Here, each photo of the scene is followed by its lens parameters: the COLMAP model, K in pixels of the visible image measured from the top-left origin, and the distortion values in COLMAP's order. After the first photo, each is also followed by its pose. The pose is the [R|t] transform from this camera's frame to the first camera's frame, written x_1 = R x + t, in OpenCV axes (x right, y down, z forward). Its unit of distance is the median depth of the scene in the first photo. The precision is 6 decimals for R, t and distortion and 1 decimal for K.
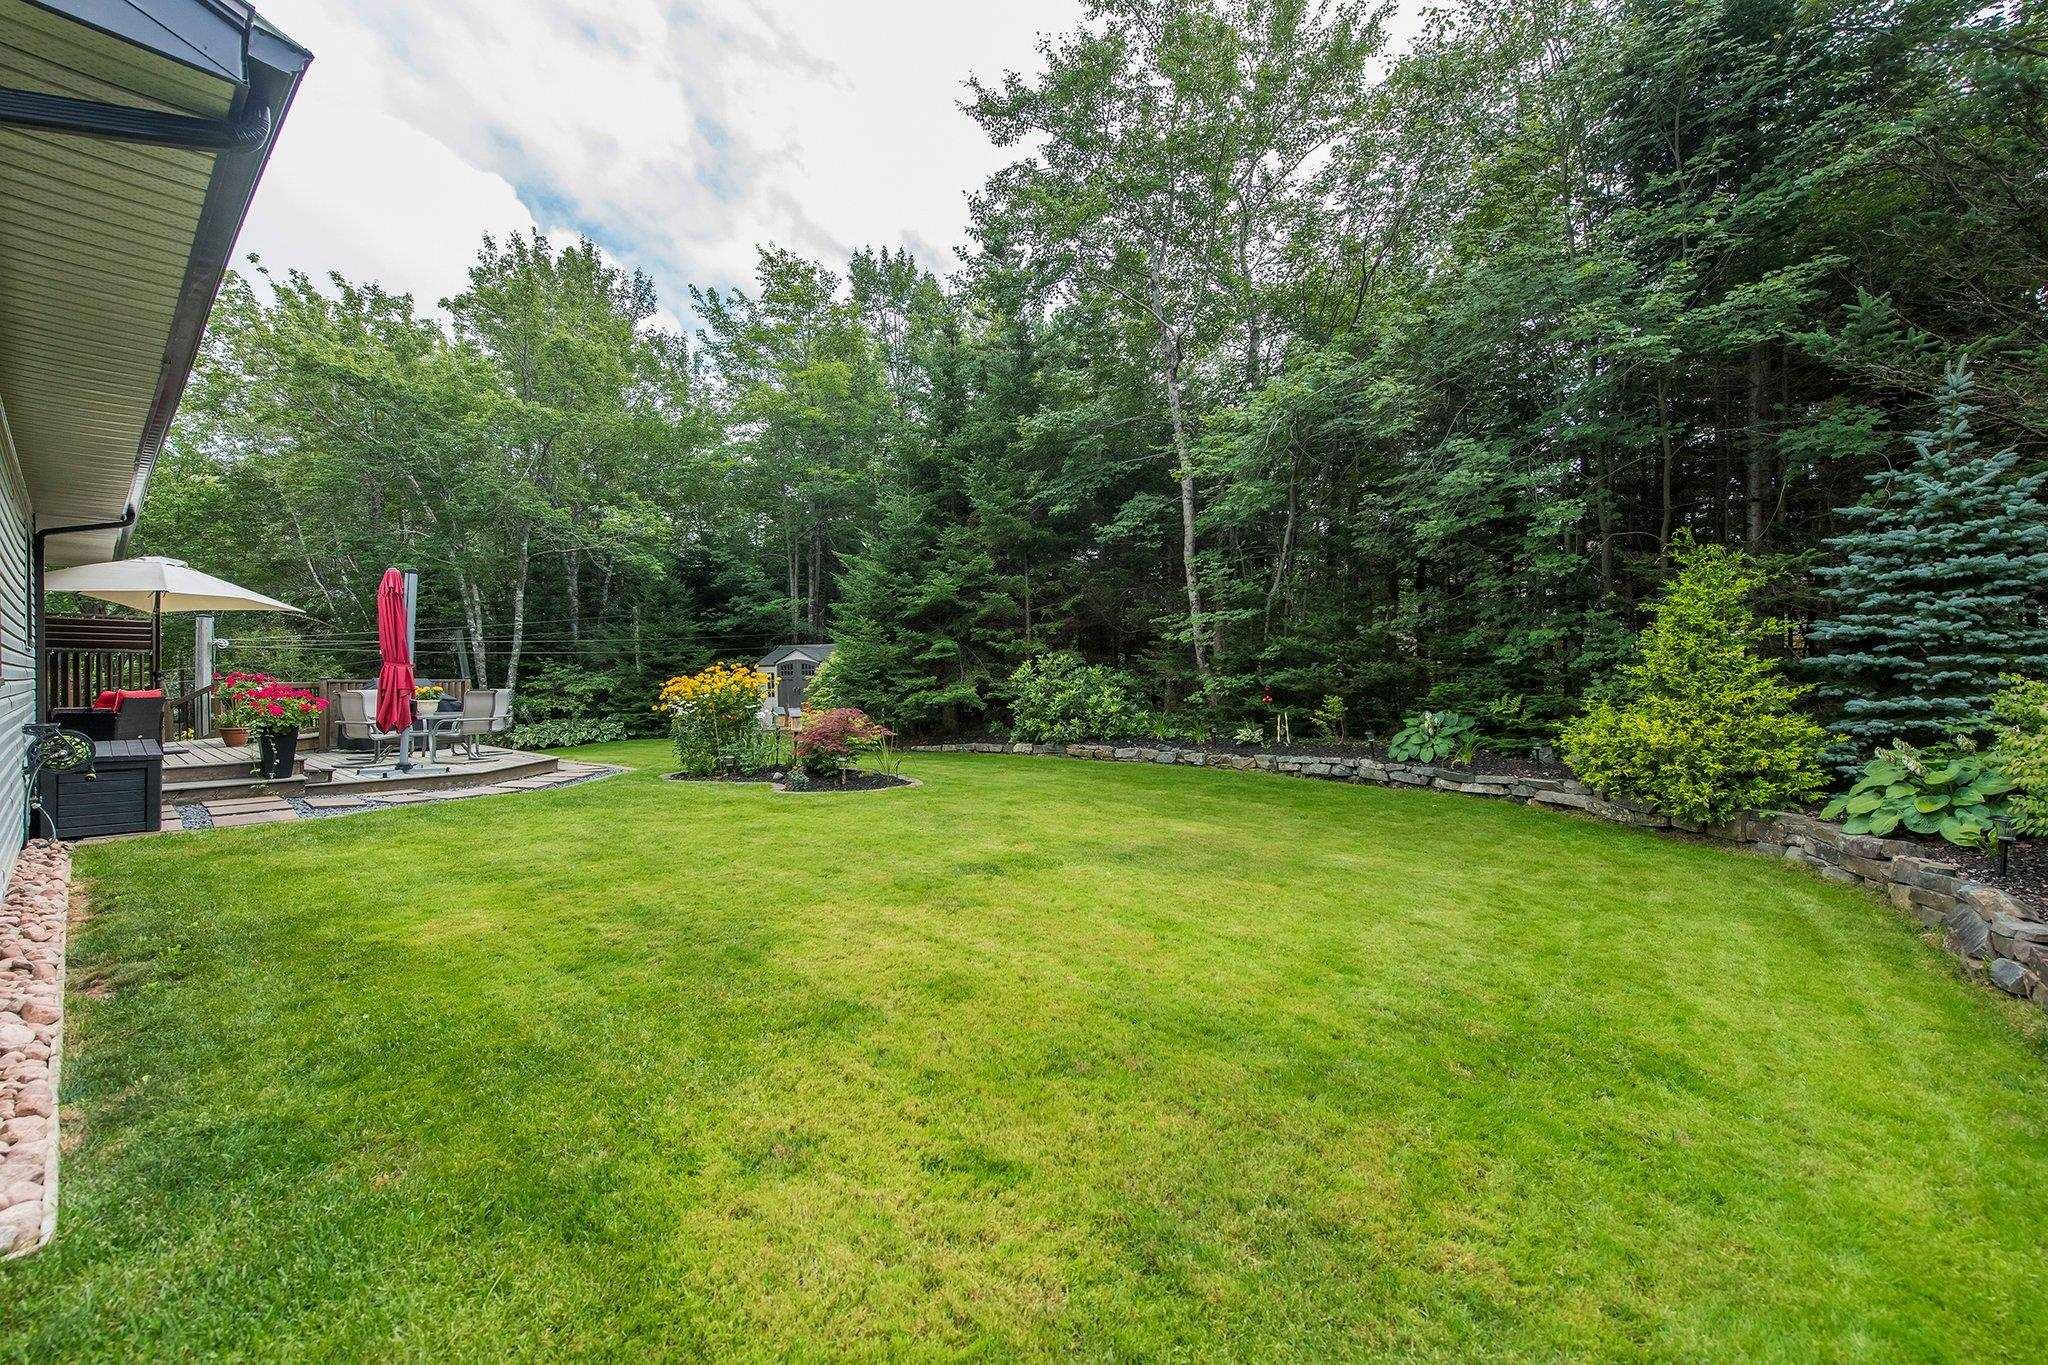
lens RADIAL K [[808.0, 0, 1024.0], [0, 808.0, 682.5], [0, 0, 1]] dist [0.011769, -0.004744]
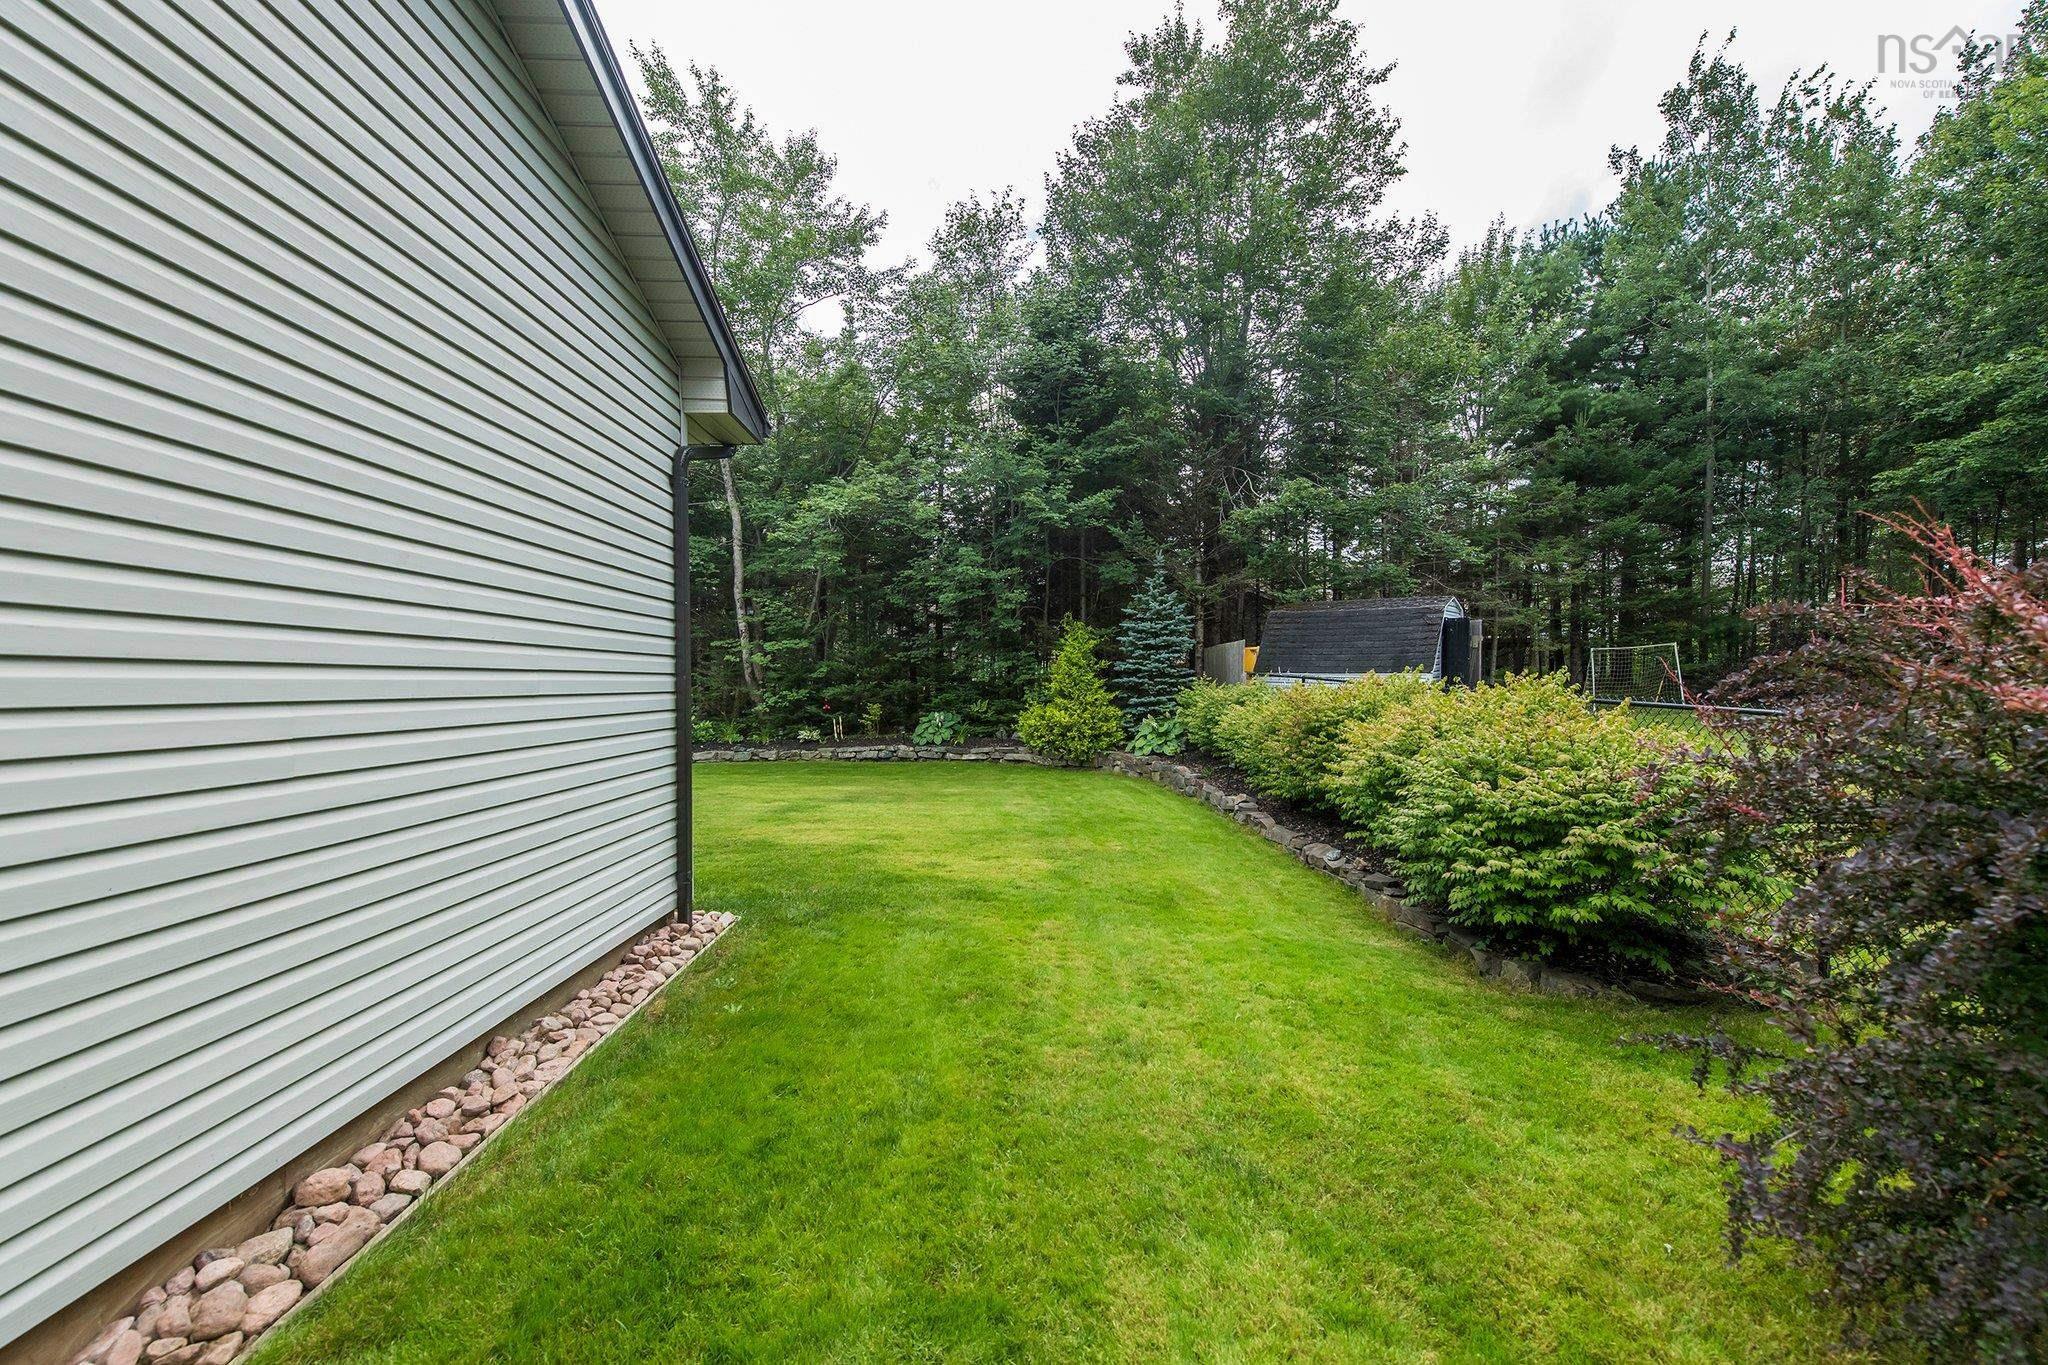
lens RADIAL K [[808.0, 0, 1024.0], [0, 808.0, 682.5], [0, 0, 1]] dist [0.011769, -0.004744]
pose [[0.744226, -0.000187, 0.667928, -0.483156], [0.013907, 0.999788, -0.015215, 0.005503], [-0.667783, 0.020612, 0.744071, -0.316902]]
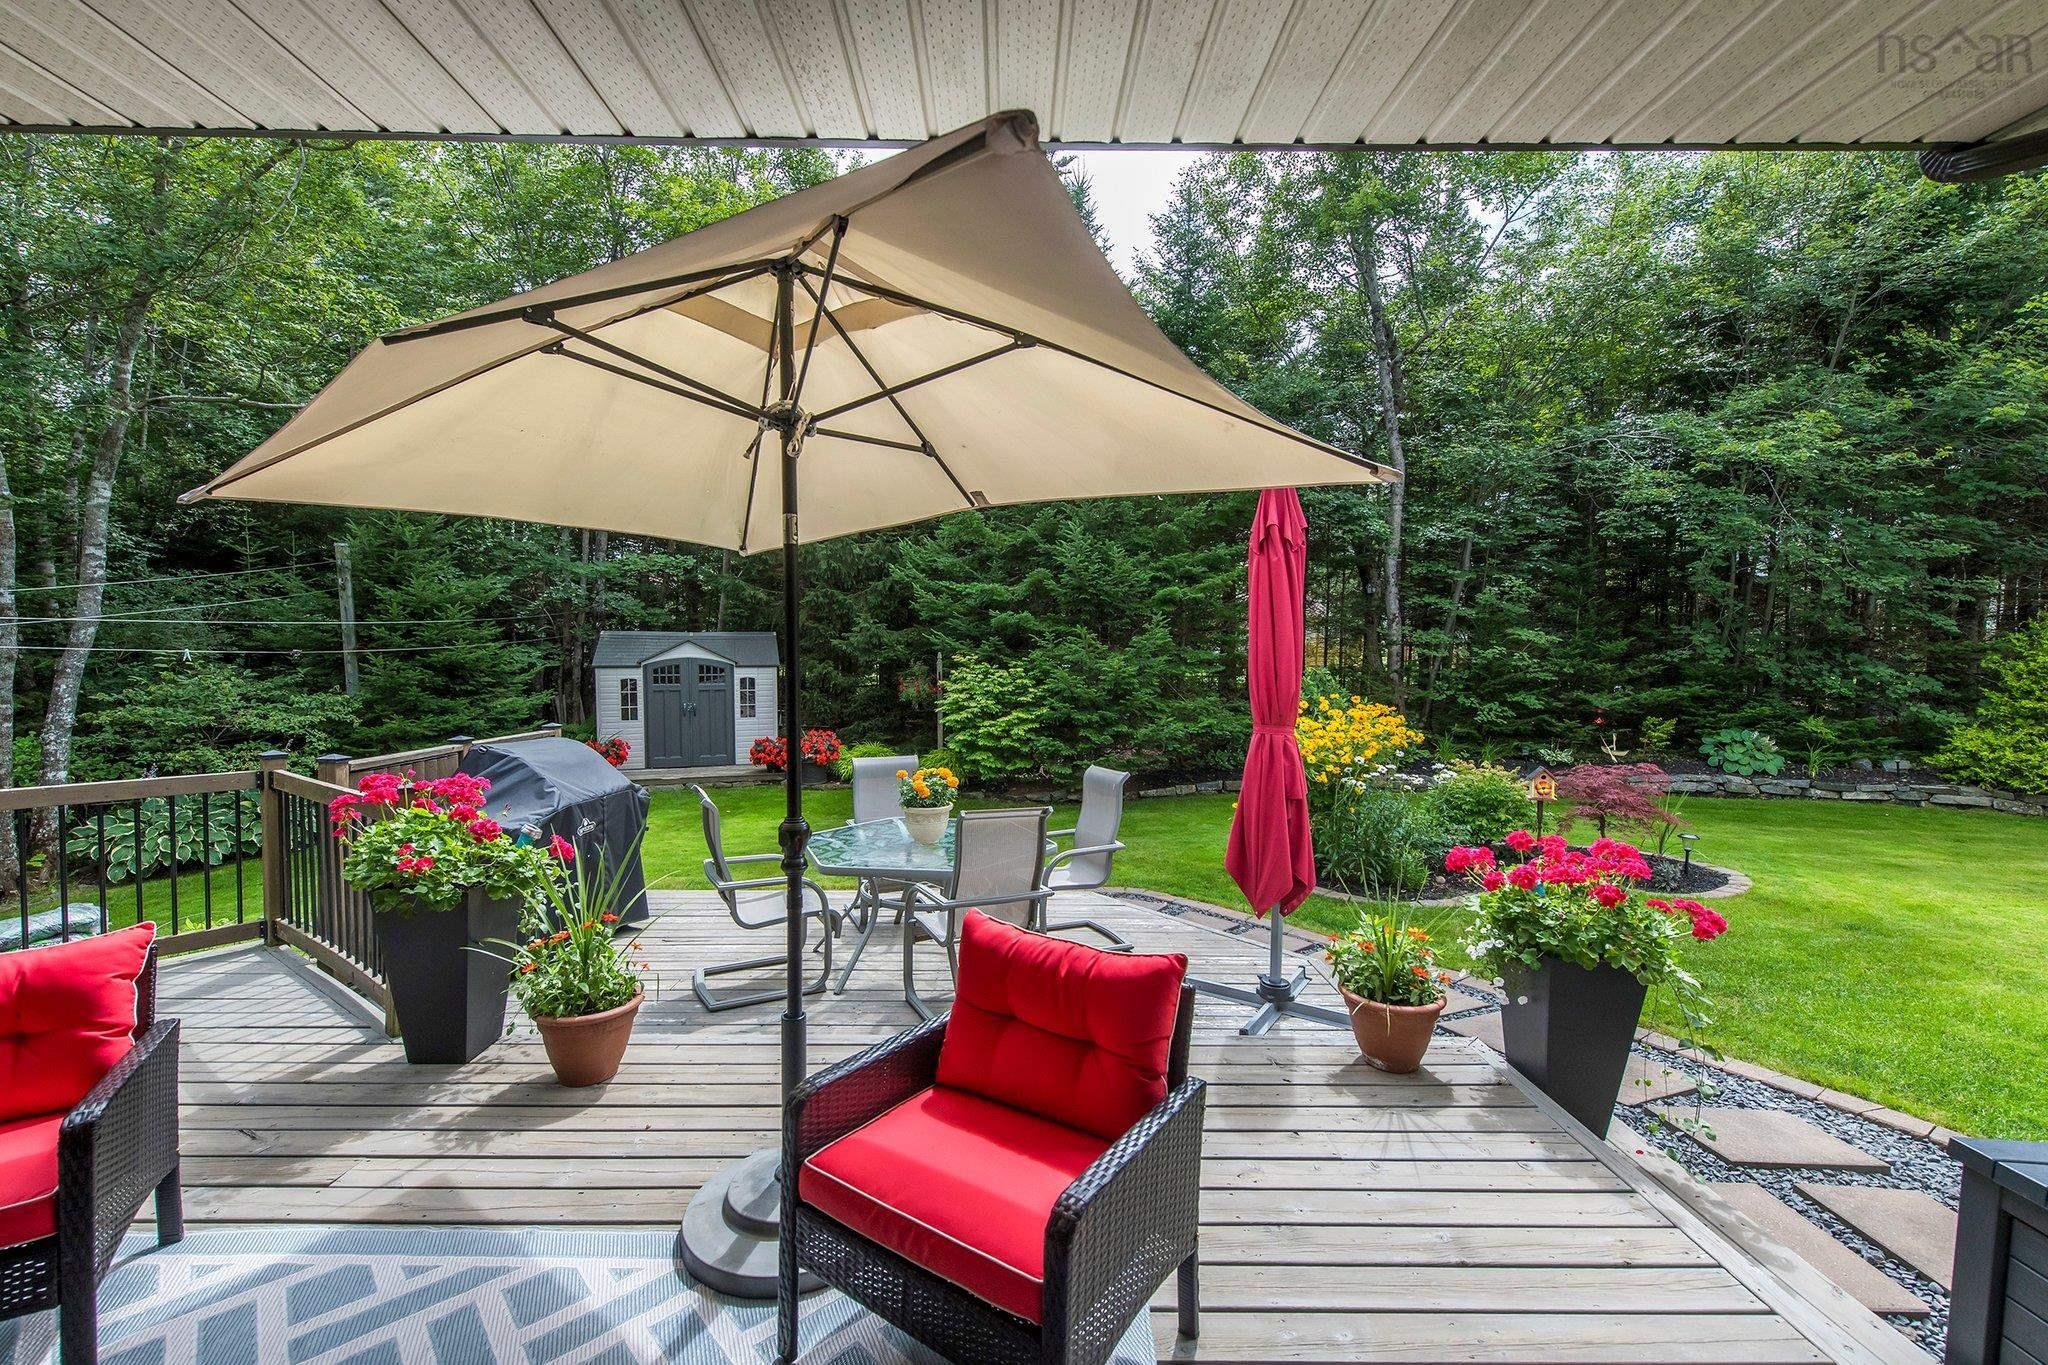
lens RADIAL K [[855.8, 0, 1012.6], [0, 855.8, 692.5], [0, 0, 1]] dist [-0.003943, -0.000787]
pose [[0.753831, -0.024186, 0.656623, -1.284228], [-0.004294, 0.999120, 0.041730, -0.075460], [-0.657054, -0.034277, 0.753064, 0.906552]]
